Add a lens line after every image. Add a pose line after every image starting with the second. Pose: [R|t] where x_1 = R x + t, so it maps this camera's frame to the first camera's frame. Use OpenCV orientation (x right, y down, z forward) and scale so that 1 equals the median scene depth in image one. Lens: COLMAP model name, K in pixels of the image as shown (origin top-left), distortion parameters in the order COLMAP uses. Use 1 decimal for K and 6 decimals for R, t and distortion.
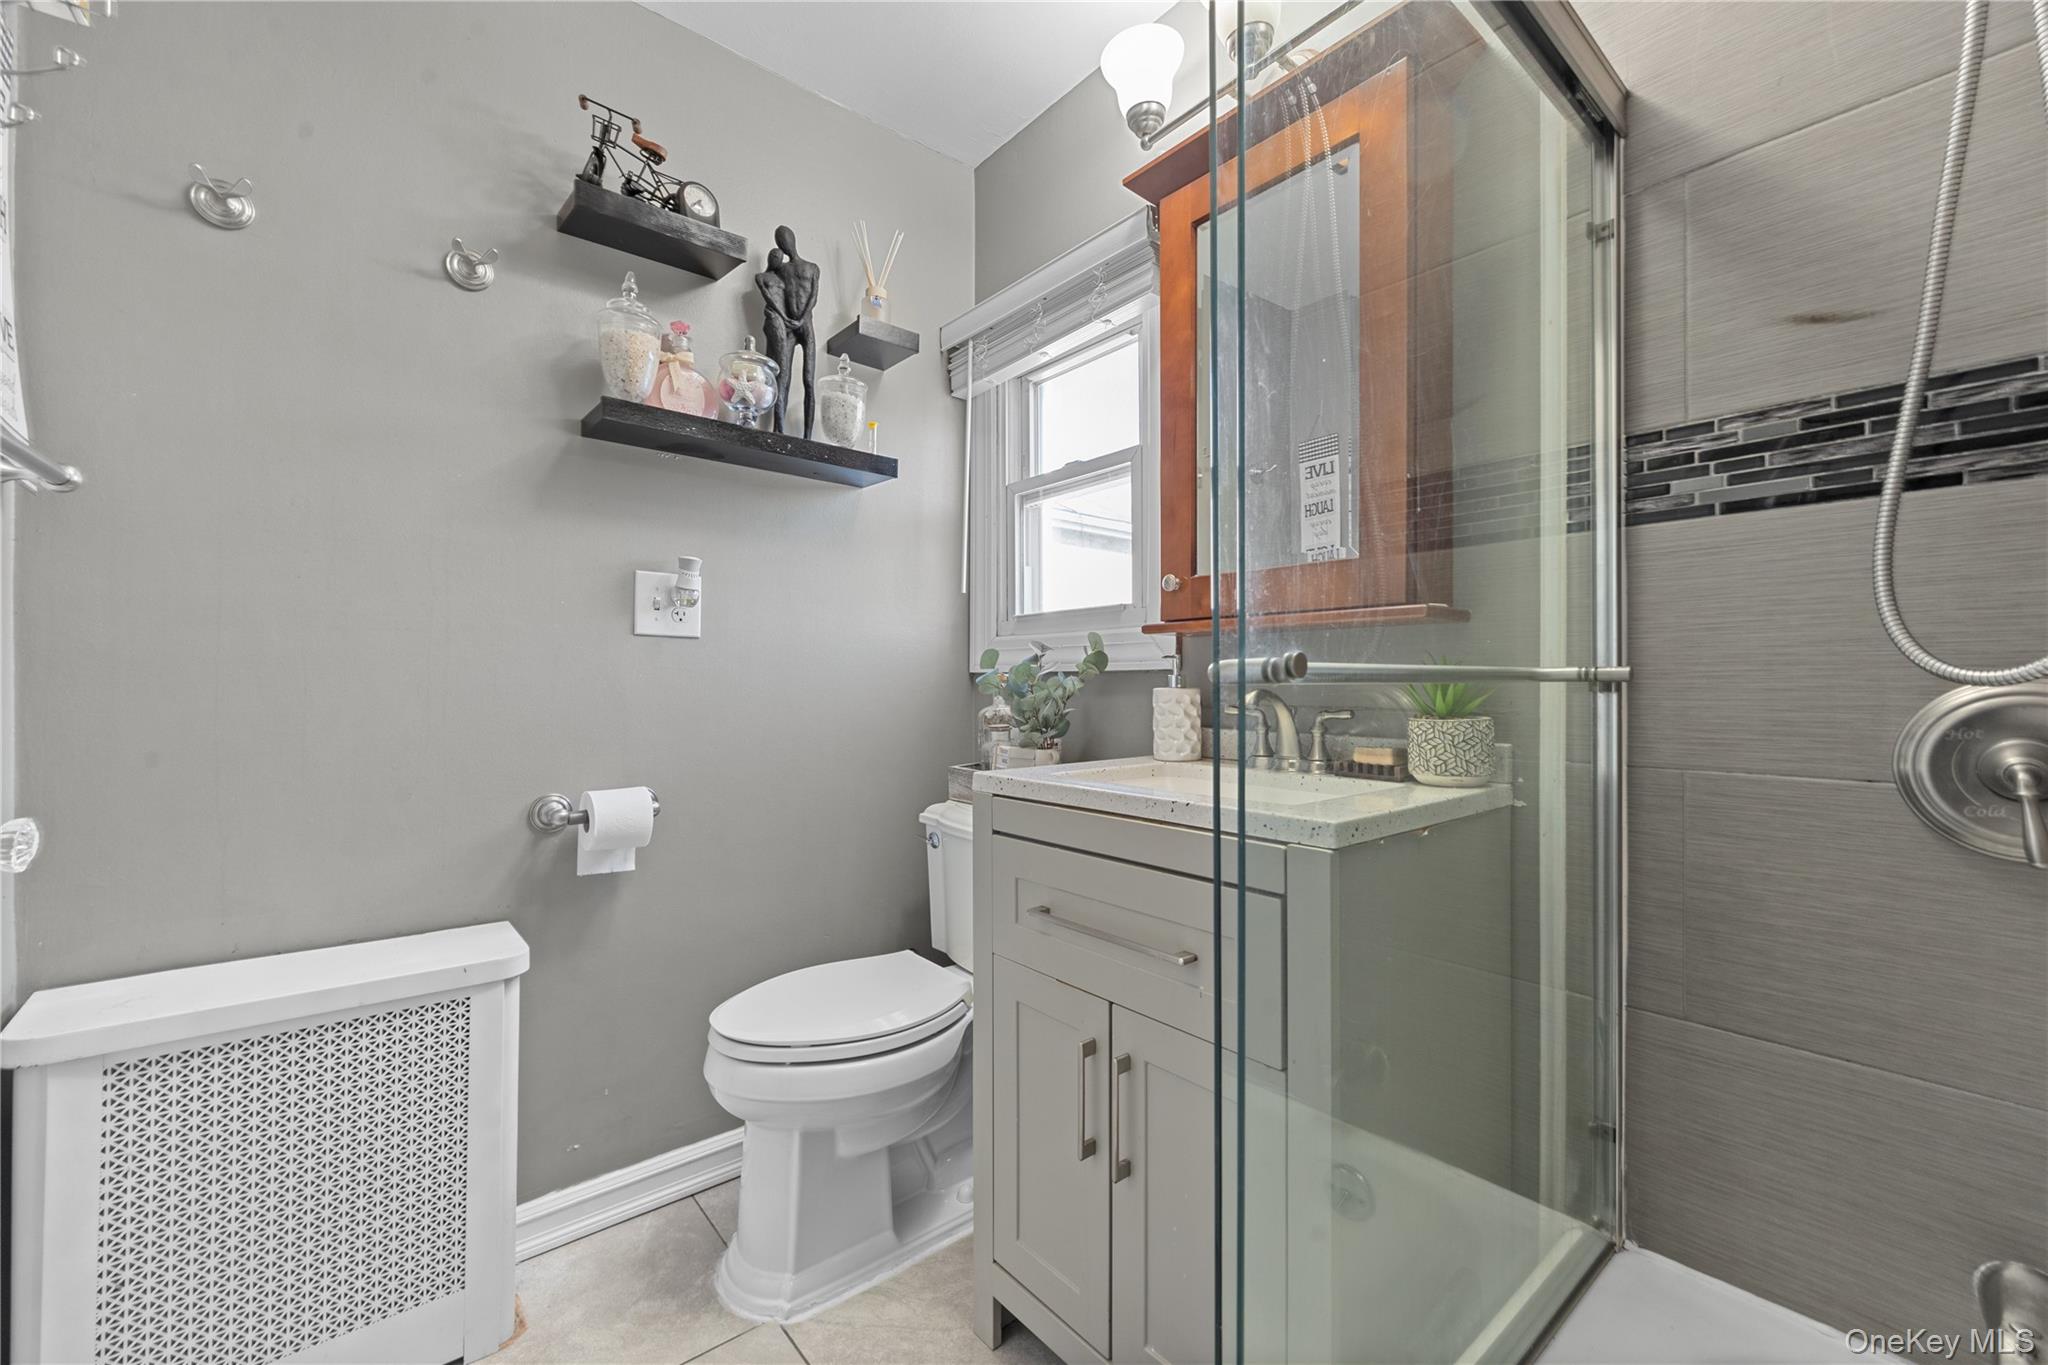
lens RADIAL K [[837.7, 0, 1020.0], [0, 837.7, 679.1], [0, 0, 1]] dist [0.000206, -0.000232]
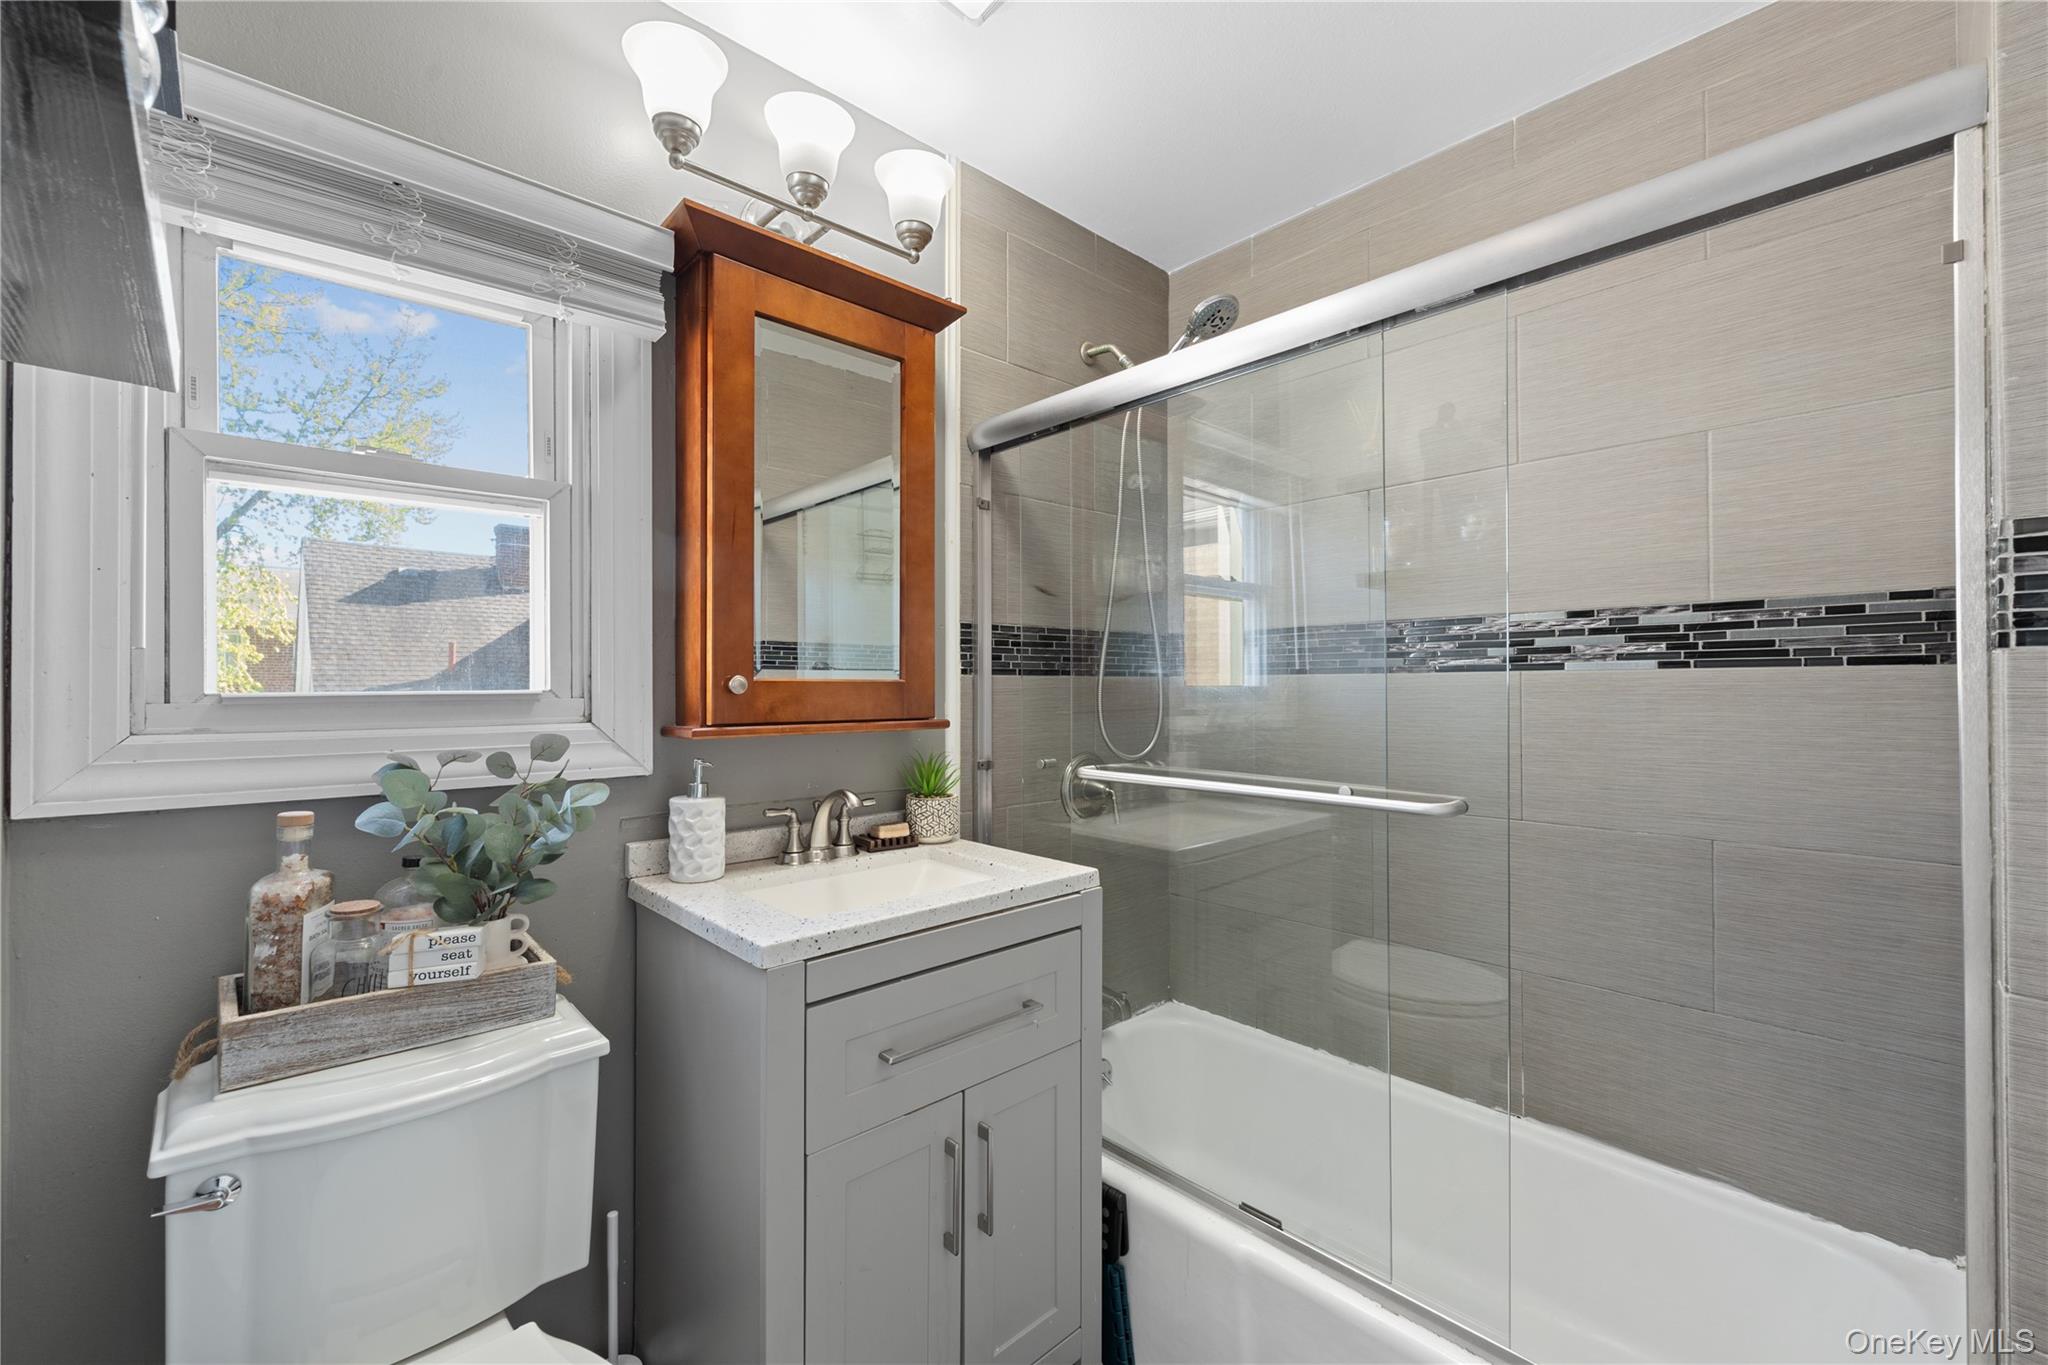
lens RADIAL K [[837.7, 0, 1020.0], [0, 837.7, 679.1], [0, 0, 1]] dist [0.000206, -0.000232]
pose [[-0.054098, 0.008893, 0.998496, -0.947308], [-0.001765, 0.999958, -0.009002, -0.141483], [-0.998534, -0.002249, -0.054080, 0.922740]]
